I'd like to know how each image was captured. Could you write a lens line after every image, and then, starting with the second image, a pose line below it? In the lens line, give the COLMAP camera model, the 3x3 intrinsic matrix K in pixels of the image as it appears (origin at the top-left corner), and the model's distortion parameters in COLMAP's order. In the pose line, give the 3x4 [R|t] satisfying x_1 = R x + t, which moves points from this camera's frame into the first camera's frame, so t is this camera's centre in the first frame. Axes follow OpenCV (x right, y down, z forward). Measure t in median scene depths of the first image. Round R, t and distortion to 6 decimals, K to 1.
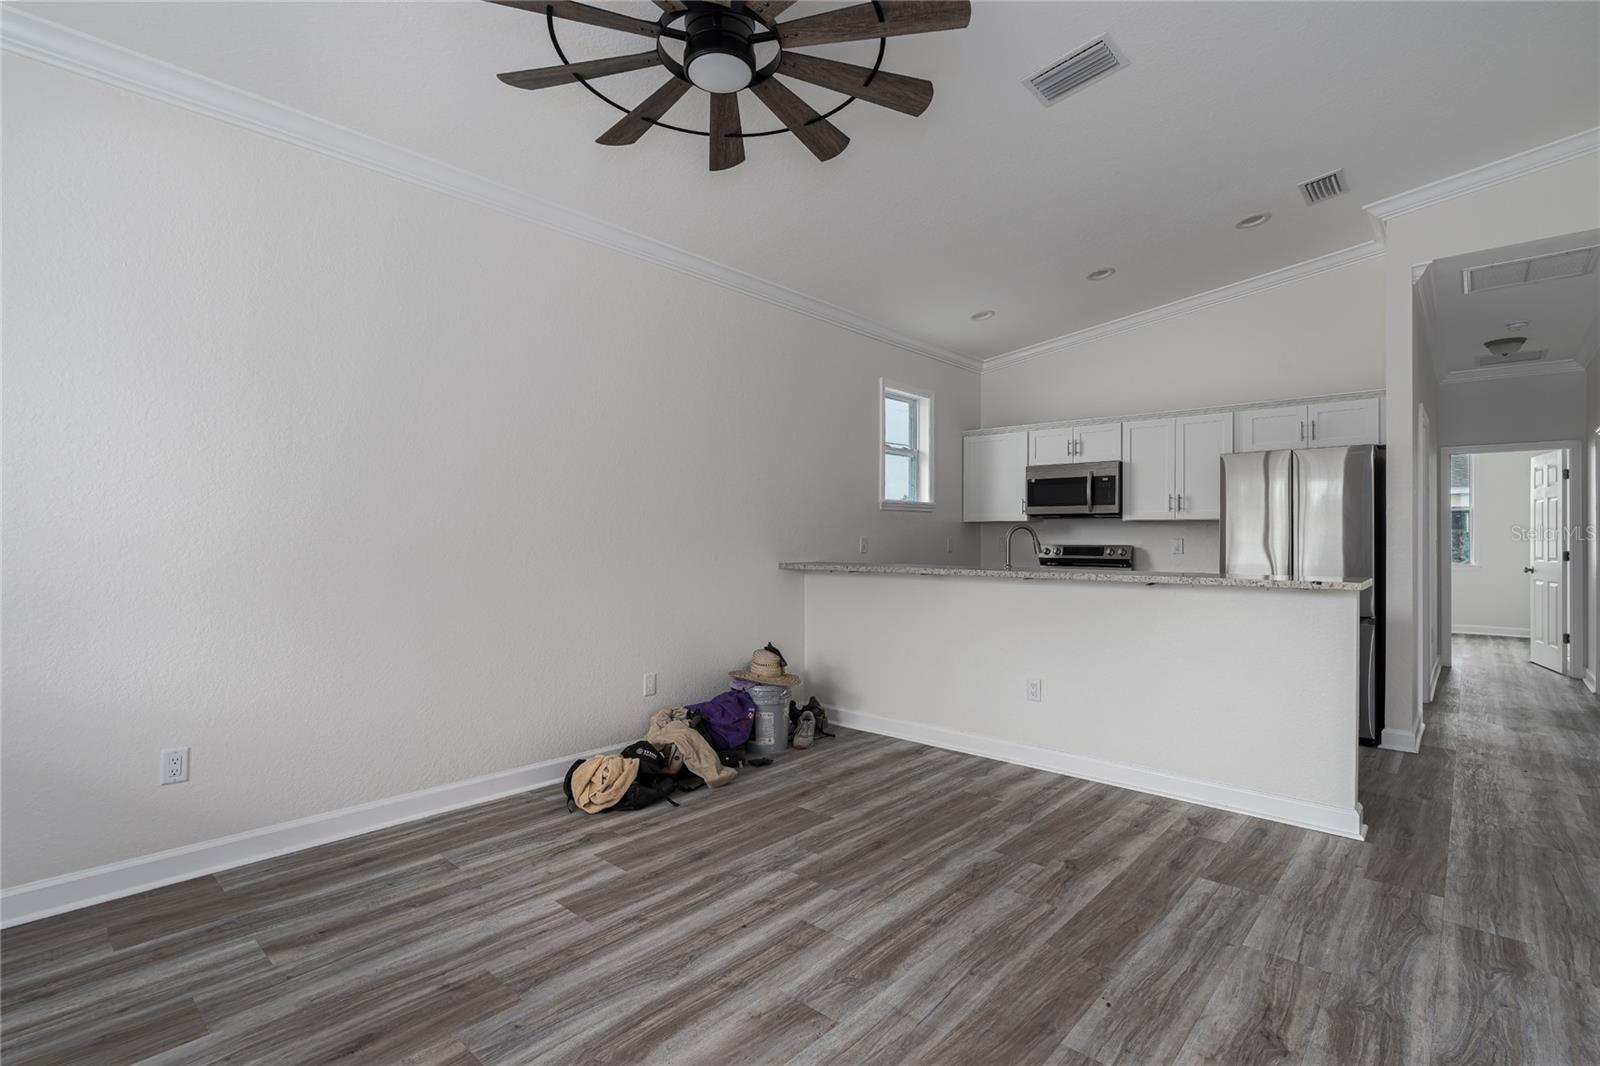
lens RADIAL K [[733.0, 0, 807.8], [0, 733.0, 527.6], [0, 0, 1]] dist [-0.000542, 0.000996]
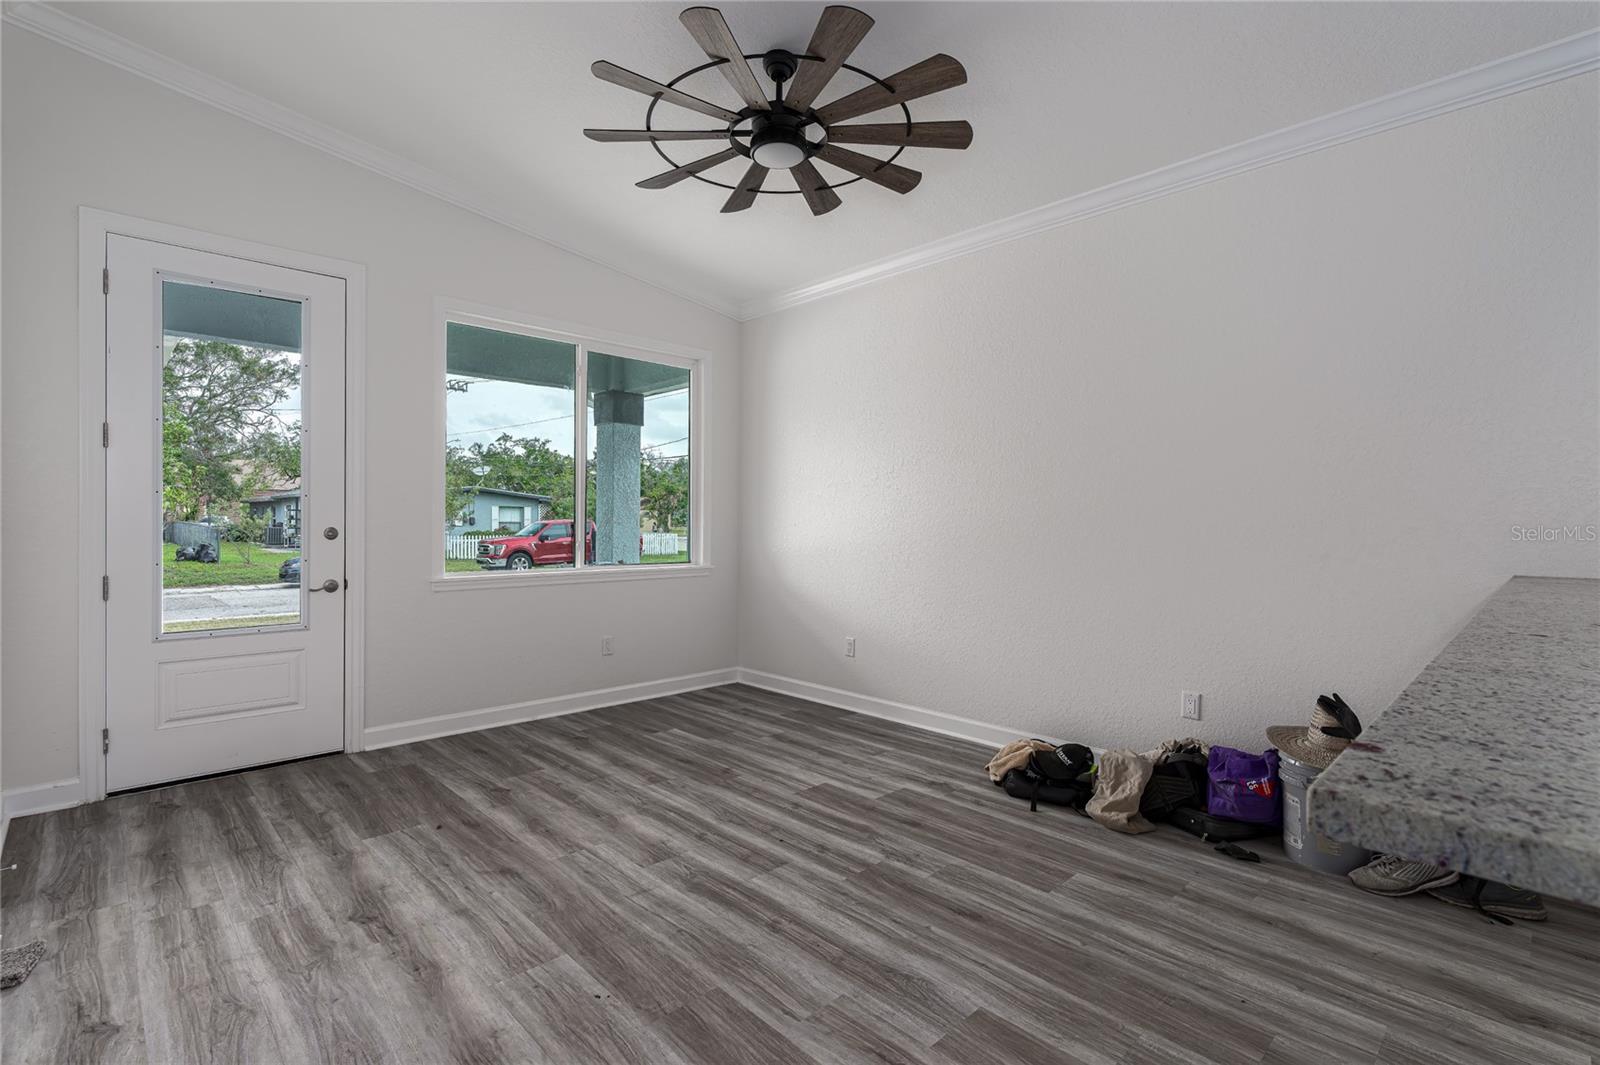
lens RADIAL K [[733.0, 0, 790.3], [0, 733.0, 528.6], [0, 0, 1]] dist [-0.000542, 0.000996]
pose [[-0.062482, 0.003713, -0.998039, 1.066288], [0.008416, 0.999959, 0.003194, 0.015401], [0.998011, -0.008200, -0.062511, 1.026753]]
